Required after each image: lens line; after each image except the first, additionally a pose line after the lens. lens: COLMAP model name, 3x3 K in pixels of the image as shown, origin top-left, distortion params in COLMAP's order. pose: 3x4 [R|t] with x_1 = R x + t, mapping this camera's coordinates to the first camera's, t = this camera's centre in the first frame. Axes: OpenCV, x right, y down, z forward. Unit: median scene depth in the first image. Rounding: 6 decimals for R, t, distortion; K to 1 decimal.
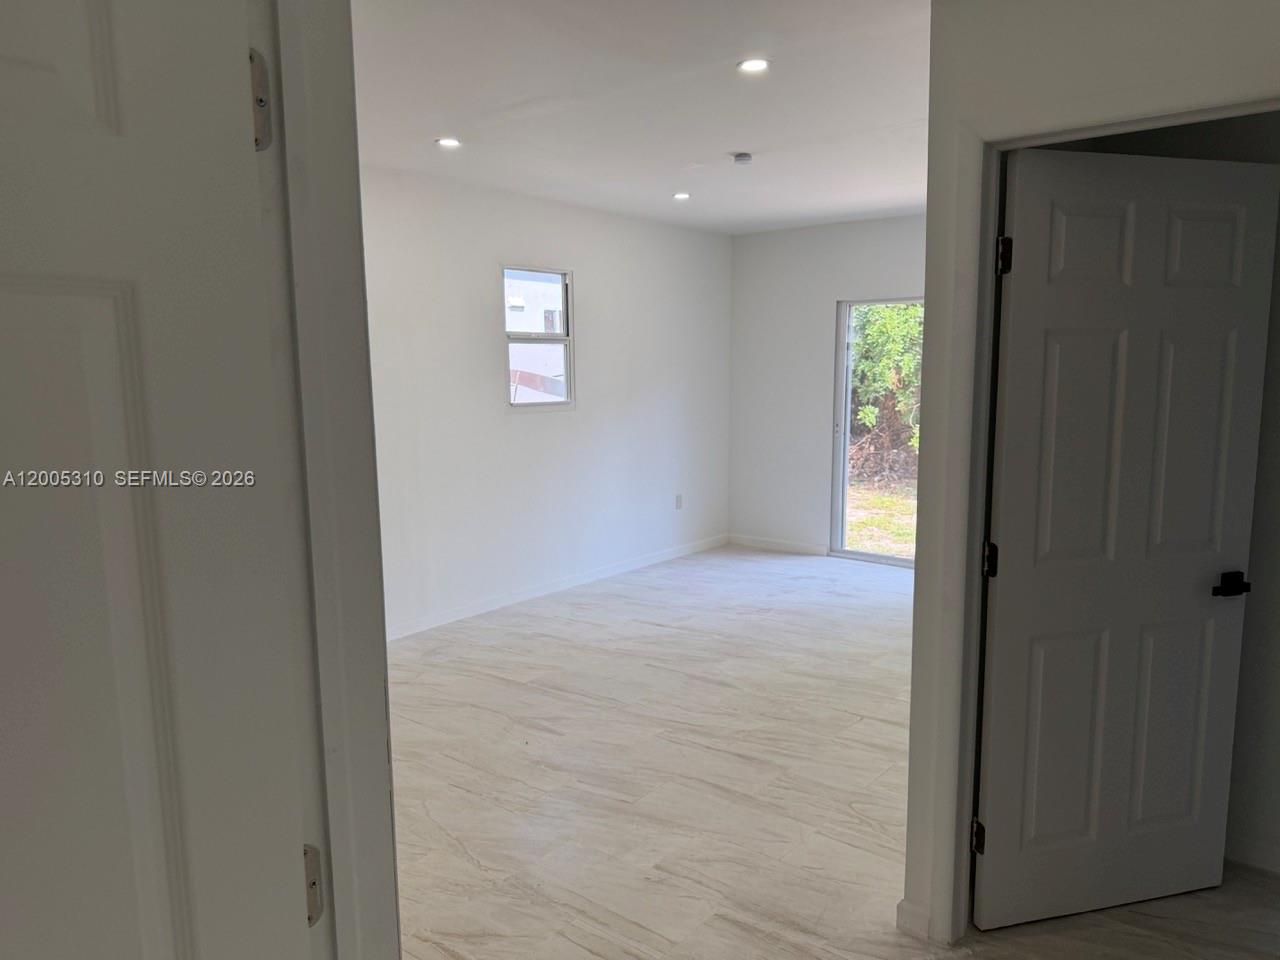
lens RADIAL K [[897.1, 0, 653.4], [0, 897.1, 499.1], [0, 0, 1]] dist [0.038770, -0.050986]
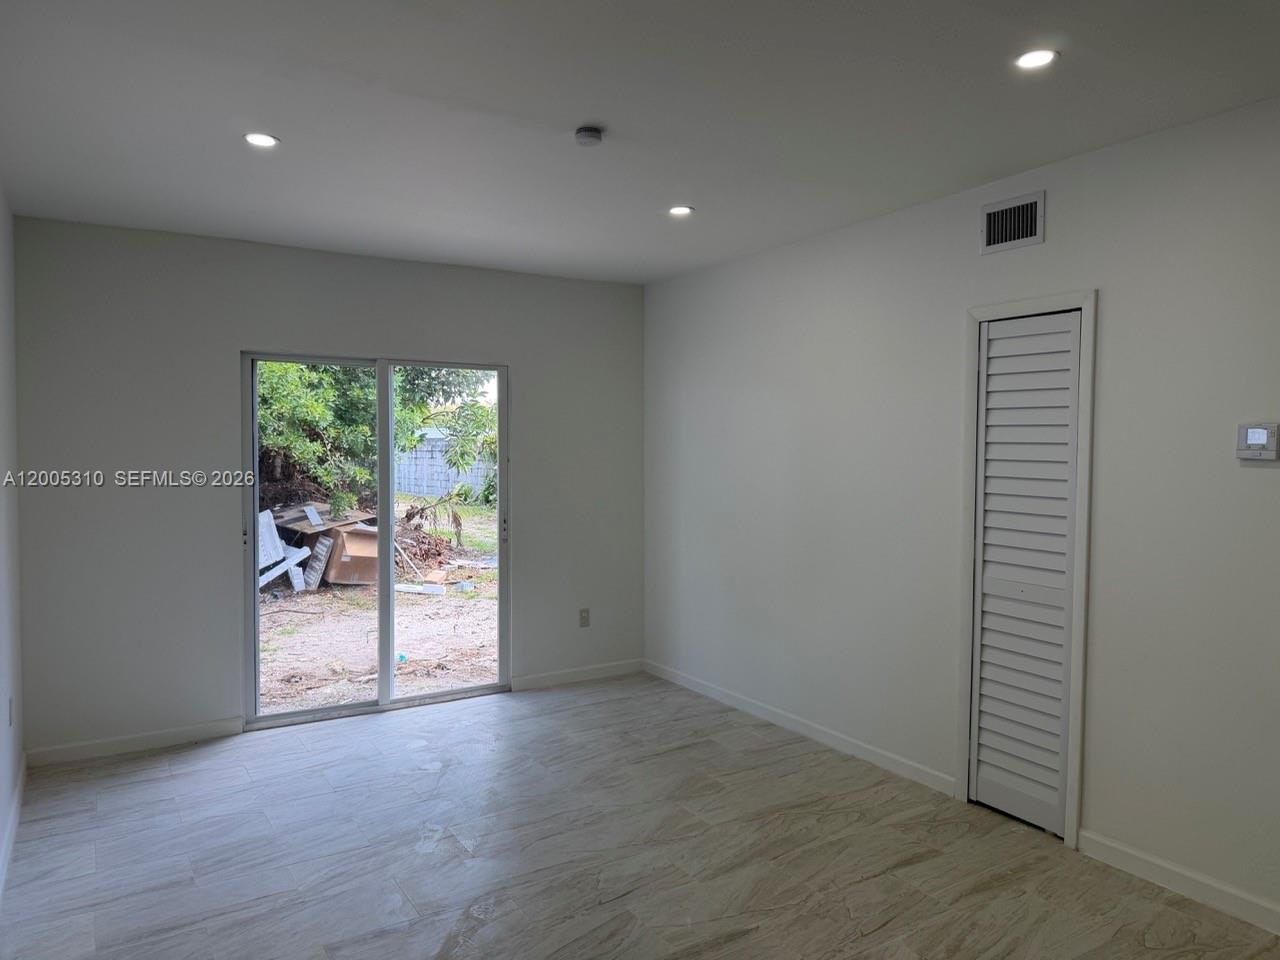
lens RADIAL K [[897.1, 0, 635.8], [0, 897.1, 484.0], [0, 0, 1]] dist [0.038770, -0.050986]
pose [[0.328738, -0.033945, 0.943811, -0.475831], [0.135555, 0.990702, -0.011584, -0.101479], [-0.934642, 0.131746, 0.330283, 0.710748]]
